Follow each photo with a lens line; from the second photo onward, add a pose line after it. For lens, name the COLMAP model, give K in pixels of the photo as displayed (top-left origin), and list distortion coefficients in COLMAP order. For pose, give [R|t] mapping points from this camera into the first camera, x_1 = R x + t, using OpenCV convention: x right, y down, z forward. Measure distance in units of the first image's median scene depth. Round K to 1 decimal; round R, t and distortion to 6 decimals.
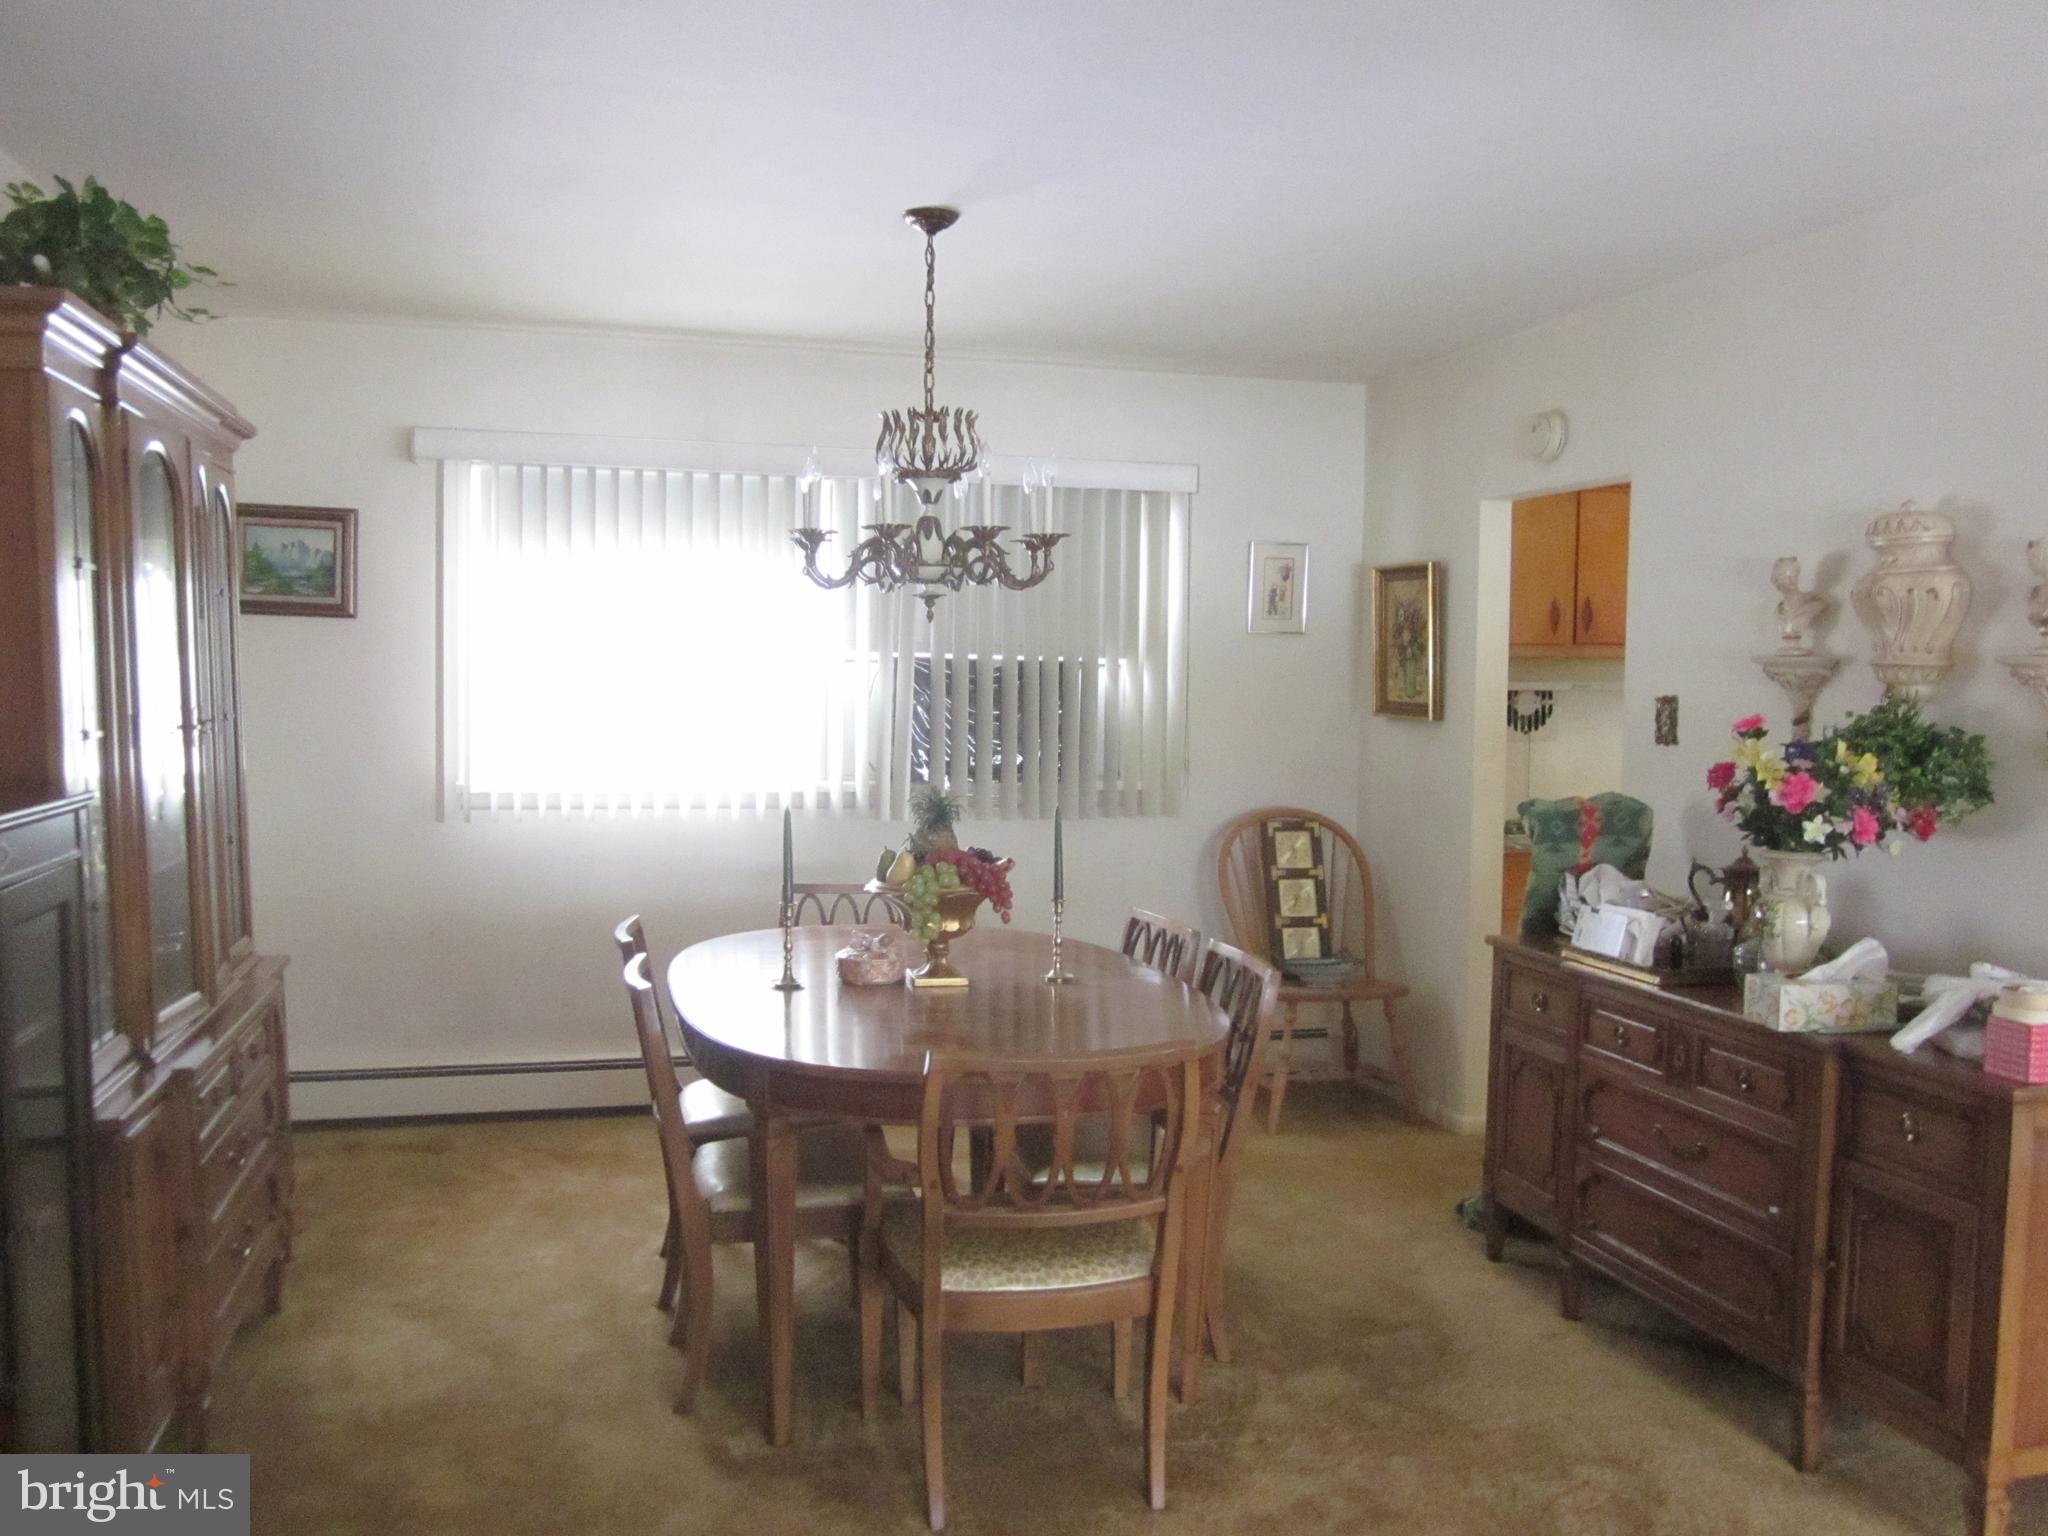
lens RADIAL K [[1689.2, 0, 1023.8], [0, 1689.2, 788.2], [0, 0, 1]] dist [-0.056606, -0.002037]
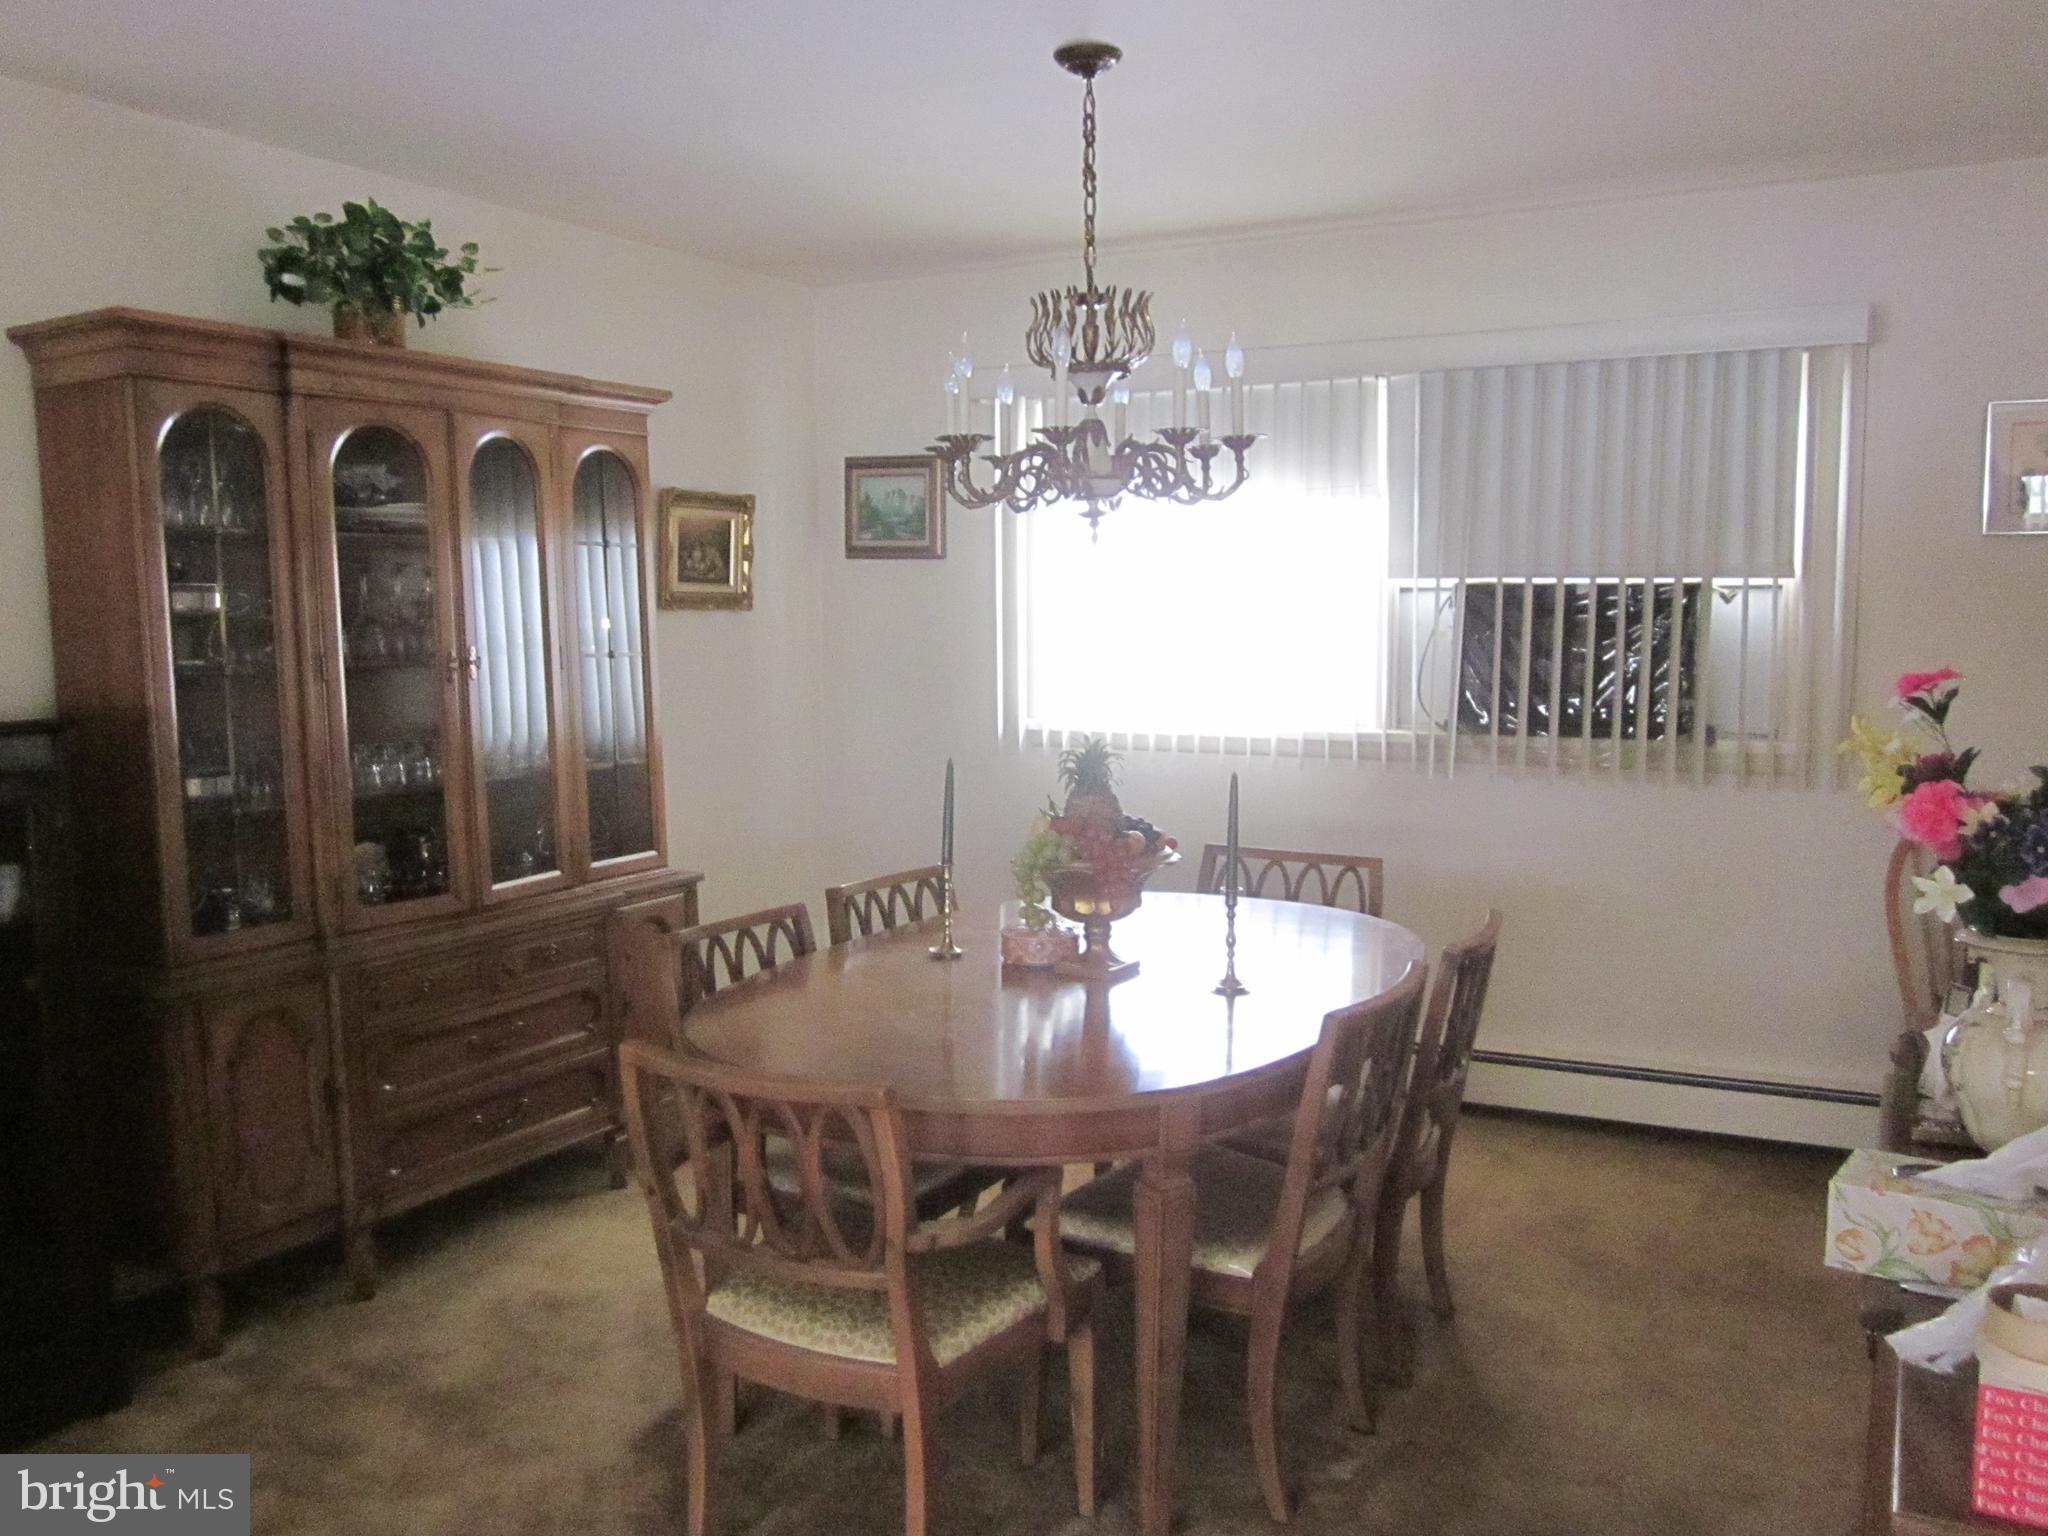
lens RADIAL K [[1689.2, 0, 1023.8], [0, 1689.2, 788.2], [0, 0, 1]] dist [-0.056606, -0.002037]
pose [[0.730530, 0.055664, -0.680608, 0.372697], [-0.028846, 0.998298, 0.050685, -0.014403], [0.682271, -0.017394, 0.730893, 0.270431]]
